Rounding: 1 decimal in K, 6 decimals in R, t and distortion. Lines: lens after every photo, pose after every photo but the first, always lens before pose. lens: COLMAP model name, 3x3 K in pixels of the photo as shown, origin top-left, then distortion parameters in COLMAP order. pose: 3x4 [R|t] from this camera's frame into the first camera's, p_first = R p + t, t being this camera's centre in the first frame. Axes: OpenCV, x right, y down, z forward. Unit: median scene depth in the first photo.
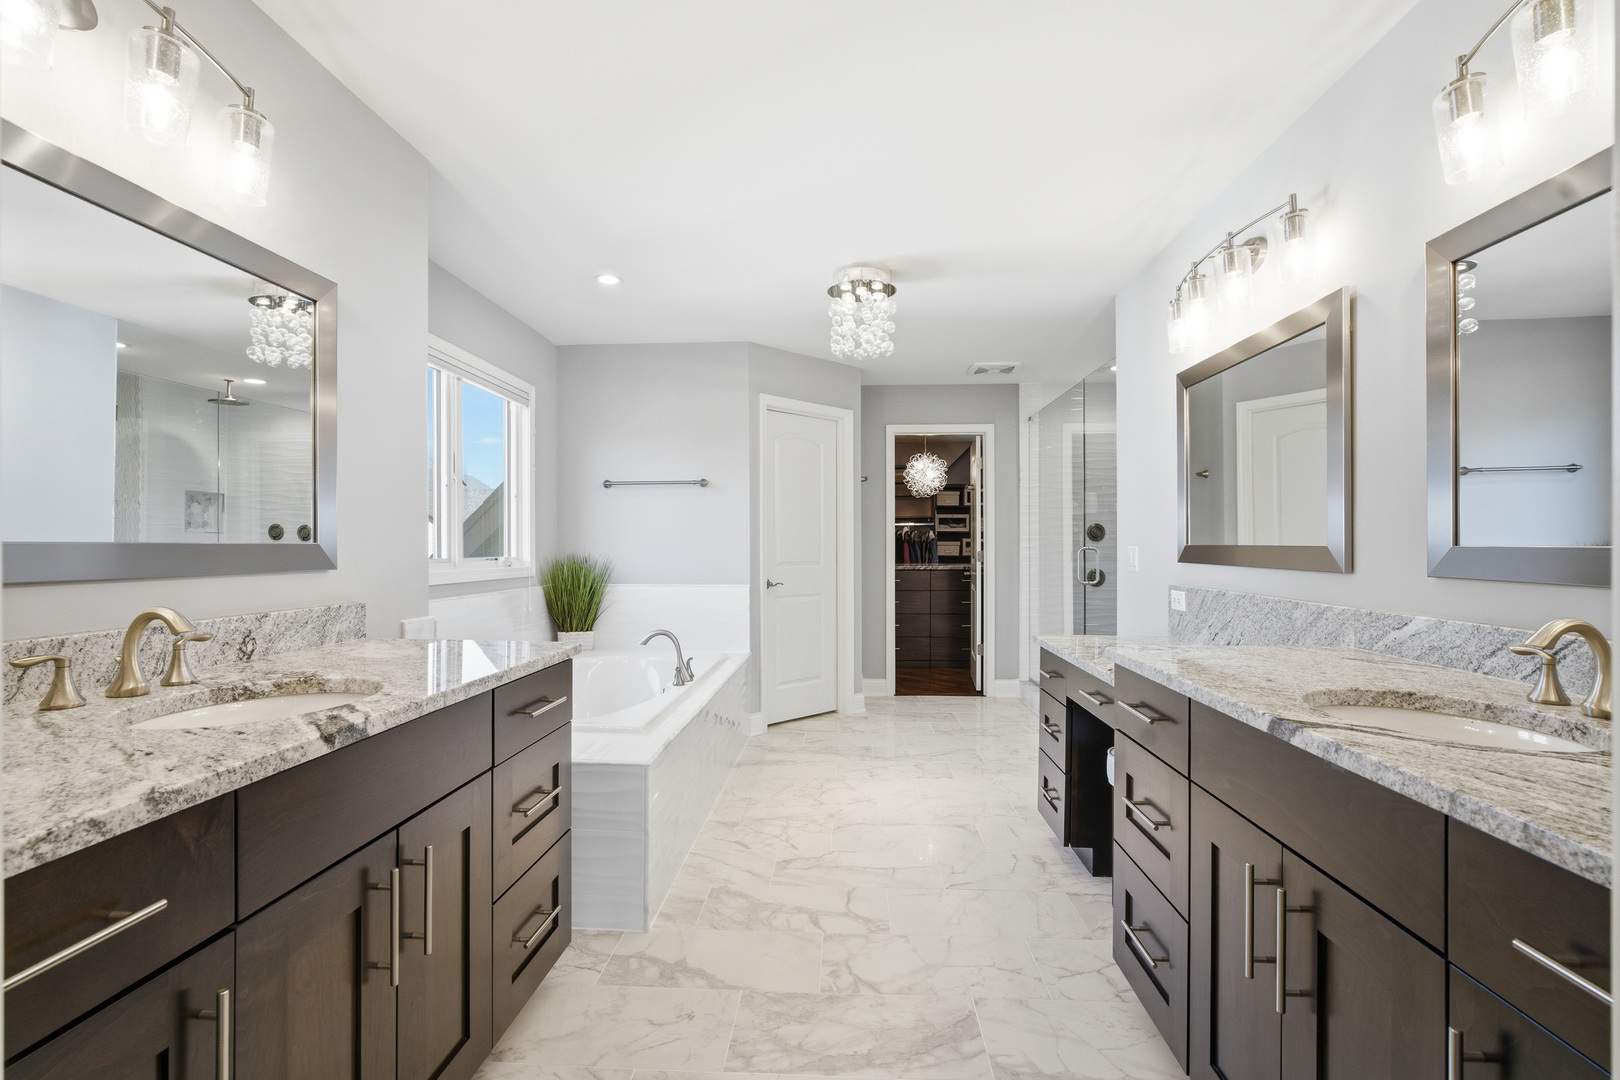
lens RADIAL K [[732.3, 0, 808.5], [0, 732.3, 543.0], [0, 0, 1]] dist [-0.008103, 0.002631]
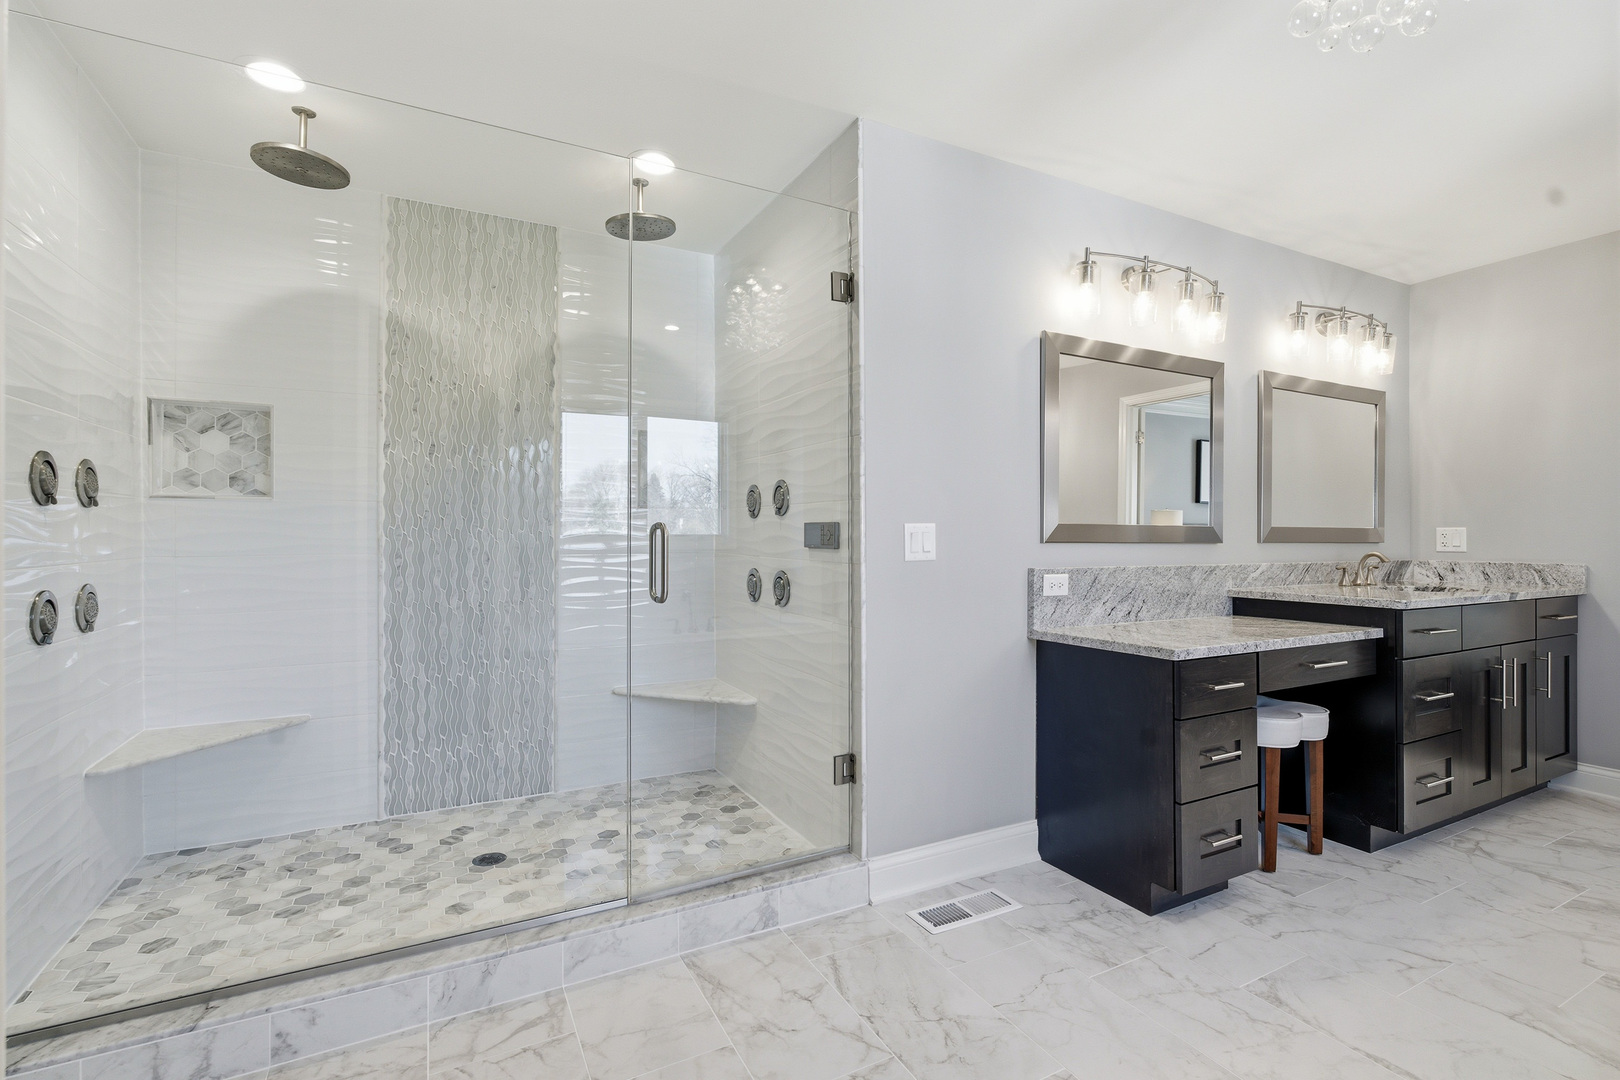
lens RADIAL K [[732.3, 0, 805.2], [0, 732.3, 536.6], [0, 0, 1]] dist [-0.008103, 0.002631]
pose [[-0.507116, -0.002403, 0.861874, -0.129963], [-0.001914, 0.999997, 0.001662, 0.020358], [-0.861875, -0.000807, -0.507119, 1.990701]]
